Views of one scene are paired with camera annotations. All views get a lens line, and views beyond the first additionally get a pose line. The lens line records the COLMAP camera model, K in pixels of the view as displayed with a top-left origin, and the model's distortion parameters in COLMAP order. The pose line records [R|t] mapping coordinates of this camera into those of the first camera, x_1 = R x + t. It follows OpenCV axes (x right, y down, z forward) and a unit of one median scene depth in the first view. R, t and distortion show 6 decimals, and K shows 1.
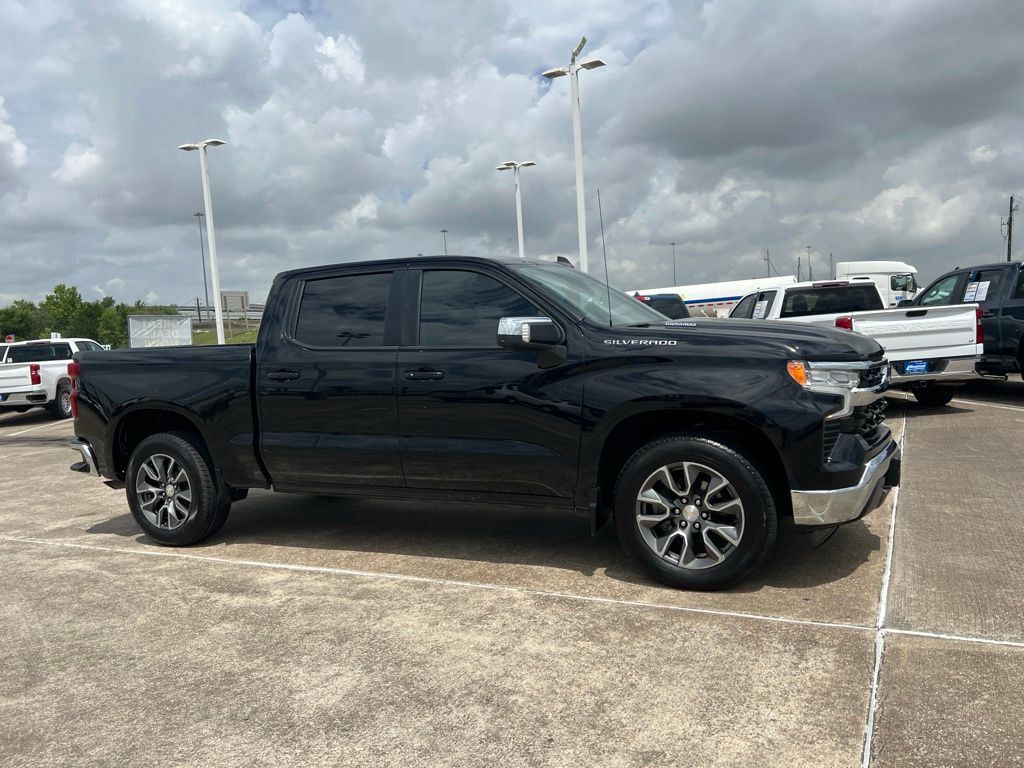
lens RADIAL K [[773.9, 0, 526.4], [0, 773.9, 389.5], [0, 0, 1]] dist [0.043488, -0.050129]
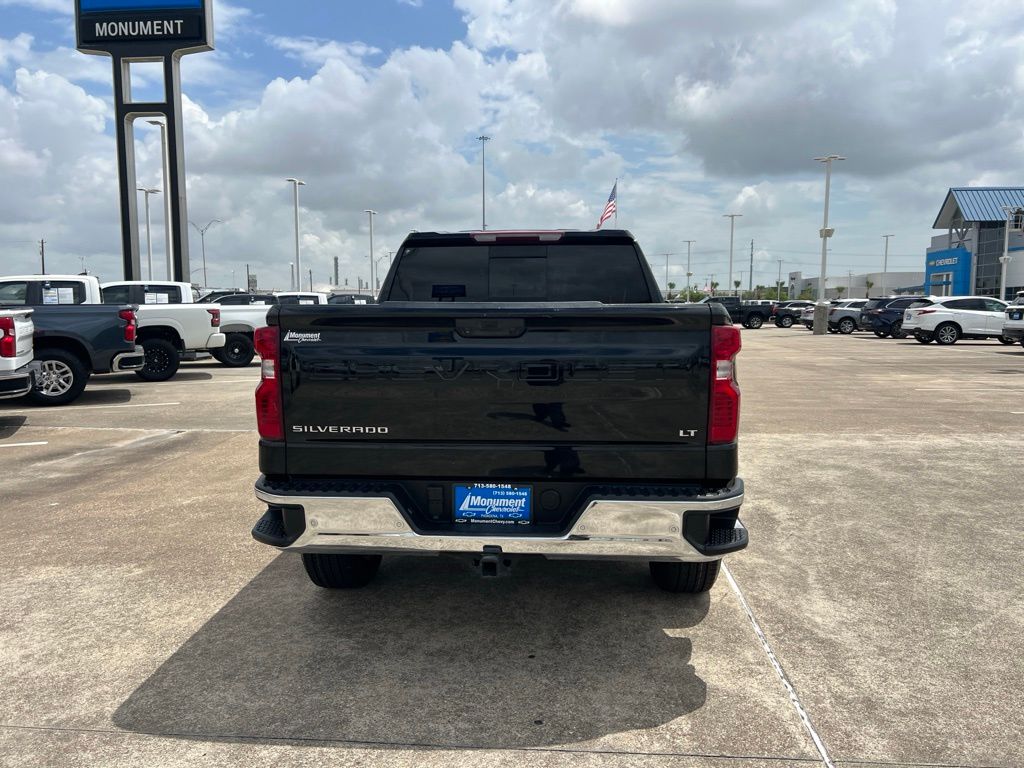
lens RADIAL K [[769.8, 0, 511.5], [0, 769.8, 384.9], [0, 0, 1]] dist [0.050698, -0.051260]
pose [[-0.363786, -0.034723, 0.930835, -1.426511], [0.096820, 0.992483, 0.074862, -0.070434], [-0.926437, 0.117357, -0.357689, 1.893397]]
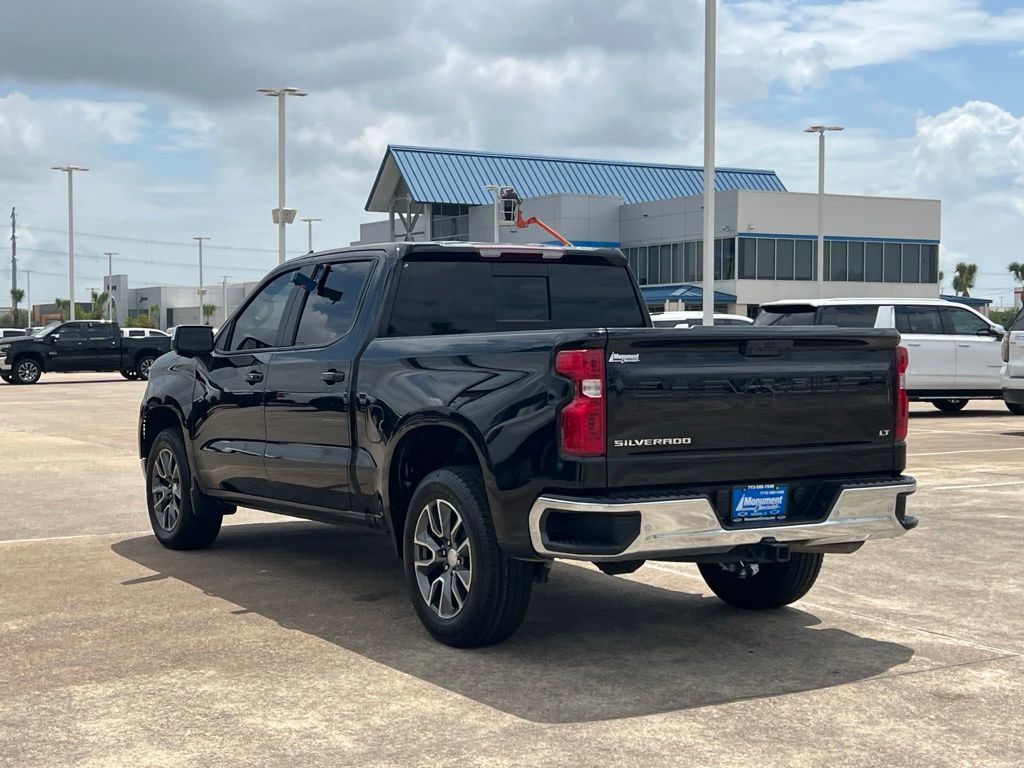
lens RADIAL K [[1556.7, 0, 510.2], [0, 1556.7, 383.7], [0, 0, 1]] dist [0.103647, 0.000000]
pose [[-0.833980, 0.043916, 0.550045, -1.449100], [0.093377, 0.993683, 0.062242, -0.150382], [-0.543837, 0.103270, -0.832813, 3.015839]]
